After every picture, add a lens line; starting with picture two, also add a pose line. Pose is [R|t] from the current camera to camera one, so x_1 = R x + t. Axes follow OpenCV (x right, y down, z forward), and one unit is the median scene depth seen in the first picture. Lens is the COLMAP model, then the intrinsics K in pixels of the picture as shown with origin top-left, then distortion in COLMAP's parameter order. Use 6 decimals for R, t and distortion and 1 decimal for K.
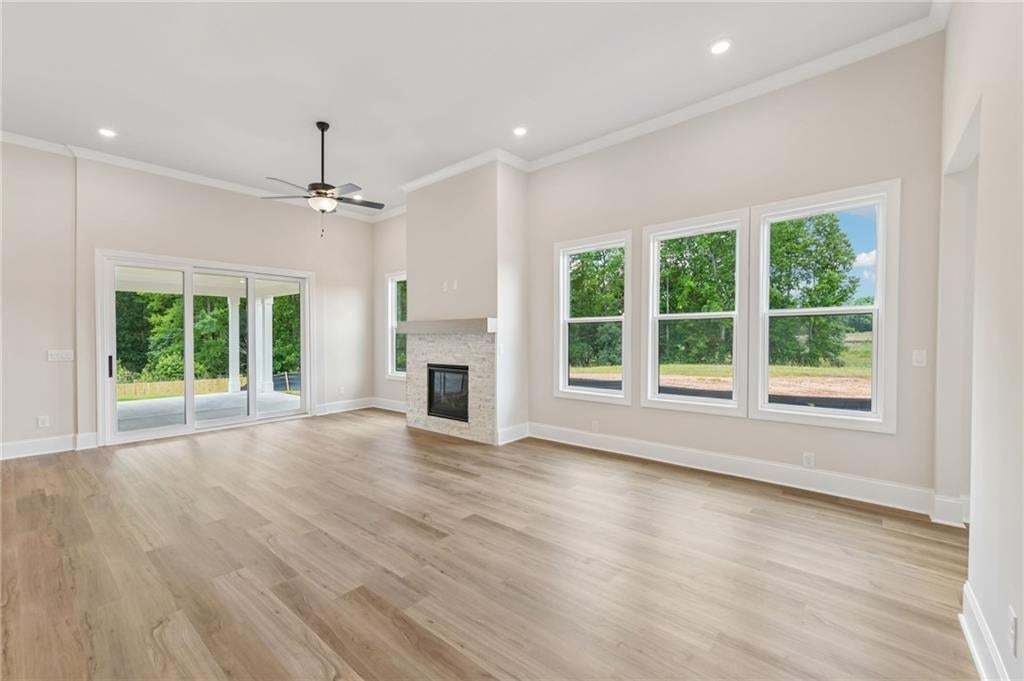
lens RADIAL K [[434.7, 0, 499.8], [0, 434.7, 336.8], [0, 0, 1]] dist [0.000990, -0.000196]
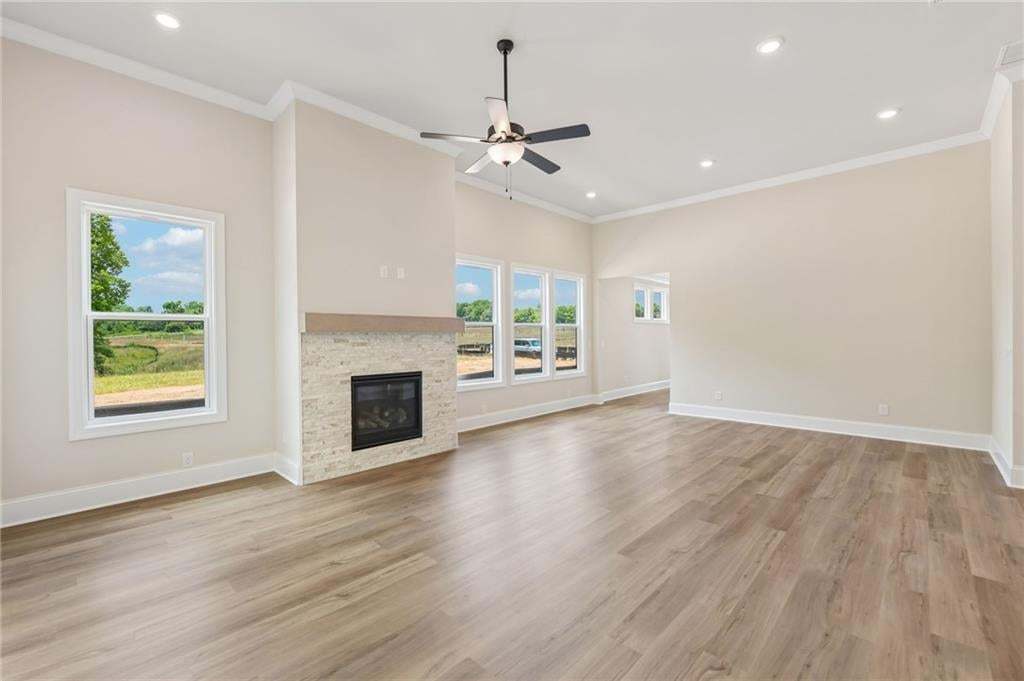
lens RADIAL K [[434.7, 0, 510.8], [0, 434.7, 333.6], [0, 0, 1]] dist [0.000990, -0.000196]
pose [[0.038894, 0.011367, 0.999179, -0.945689], [0.009302, 0.999888, -0.011738, 0.004032], [-0.999200, 0.009751, 0.038784, 0.803095]]
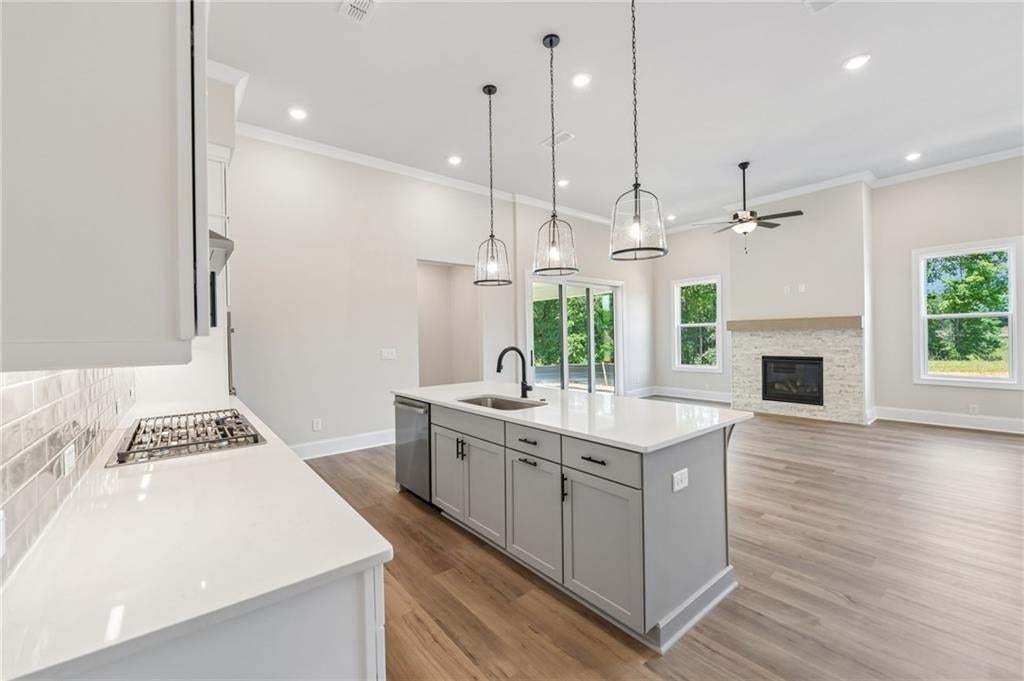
lens RADIAL K [[410.0, 0, 506.3], [0, 410.0, 339.6], [0, 0, 1]] dist [-0.008140, 0.000097]
pose [[0.984729, -0.011040, -0.173741, -0.733711], [0.011817, 0.999924, 0.003435, 0.005621], [0.173690, -0.005435, 0.984785, -0.236556]]
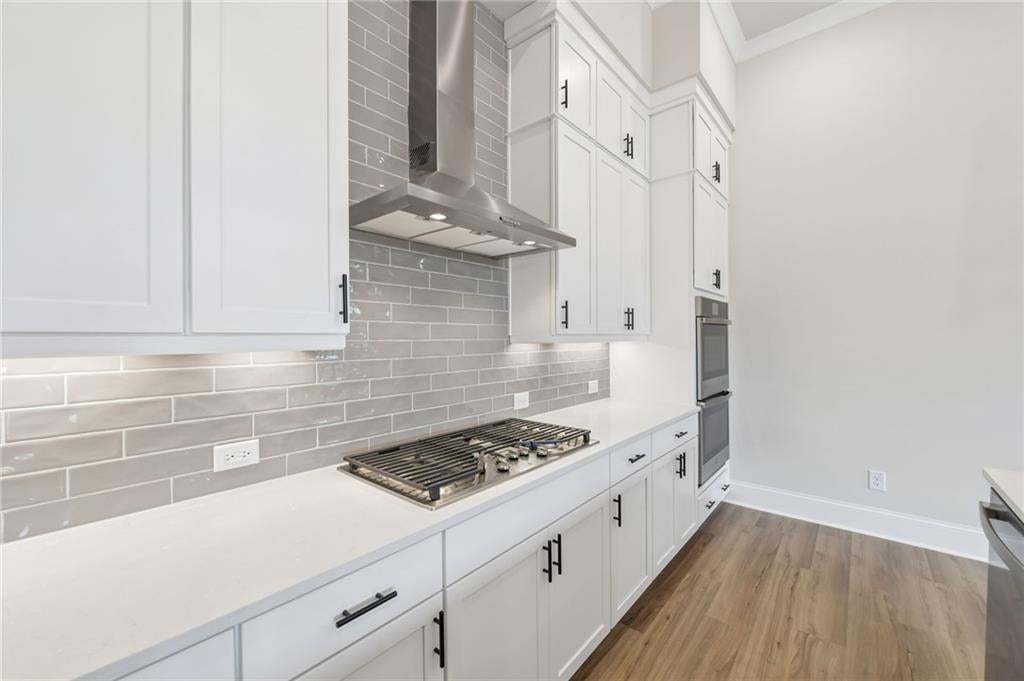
lens RADIAL K [[410.0, 0, 508.2], [0, 410.0, 337.5], [0, 0, 1]] dist [-0.008140, 0.000097]
pose [[0.006803, 0.006508, -0.999956, -0.787305], [0.004351, 0.999969, 0.006538, 0.005150], [0.999967, -0.004396, 0.006775, 0.088200]]
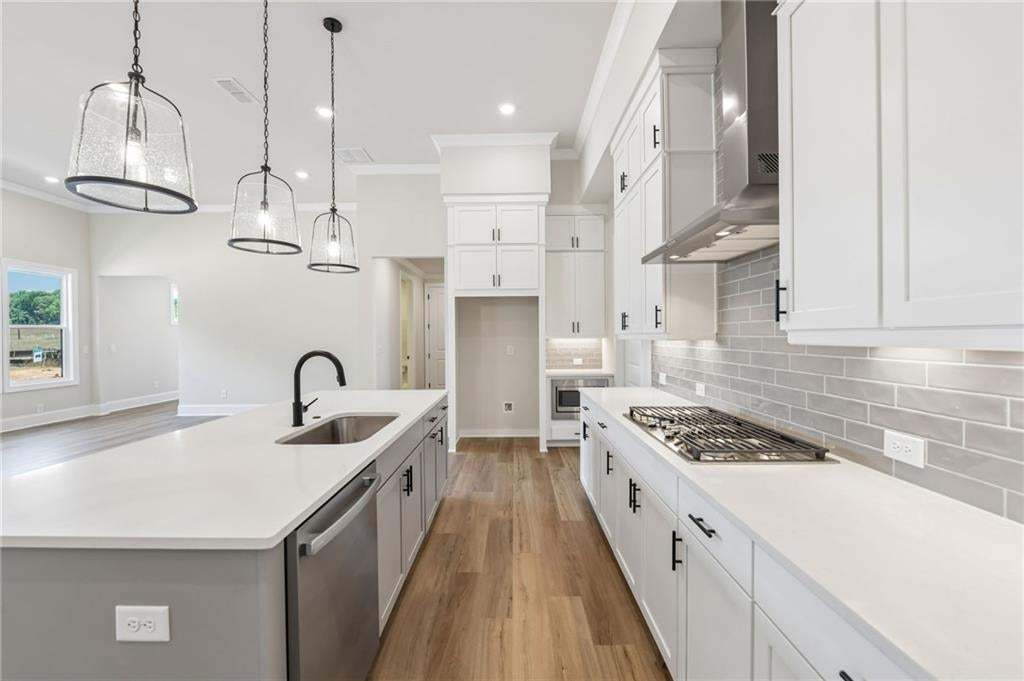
lens RADIAL K [[410.0, 0, 508.6], [0, 410.0, 338.5], [0, 0, 1]] dist [-0.008140, 0.000097]
pose [[-0.649621, 0.006442, 0.760231, -1.224722], [0.012219, 0.999923, 0.001968, 0.007446], [-0.760160, 0.010567, -0.649650, 0.414146]]
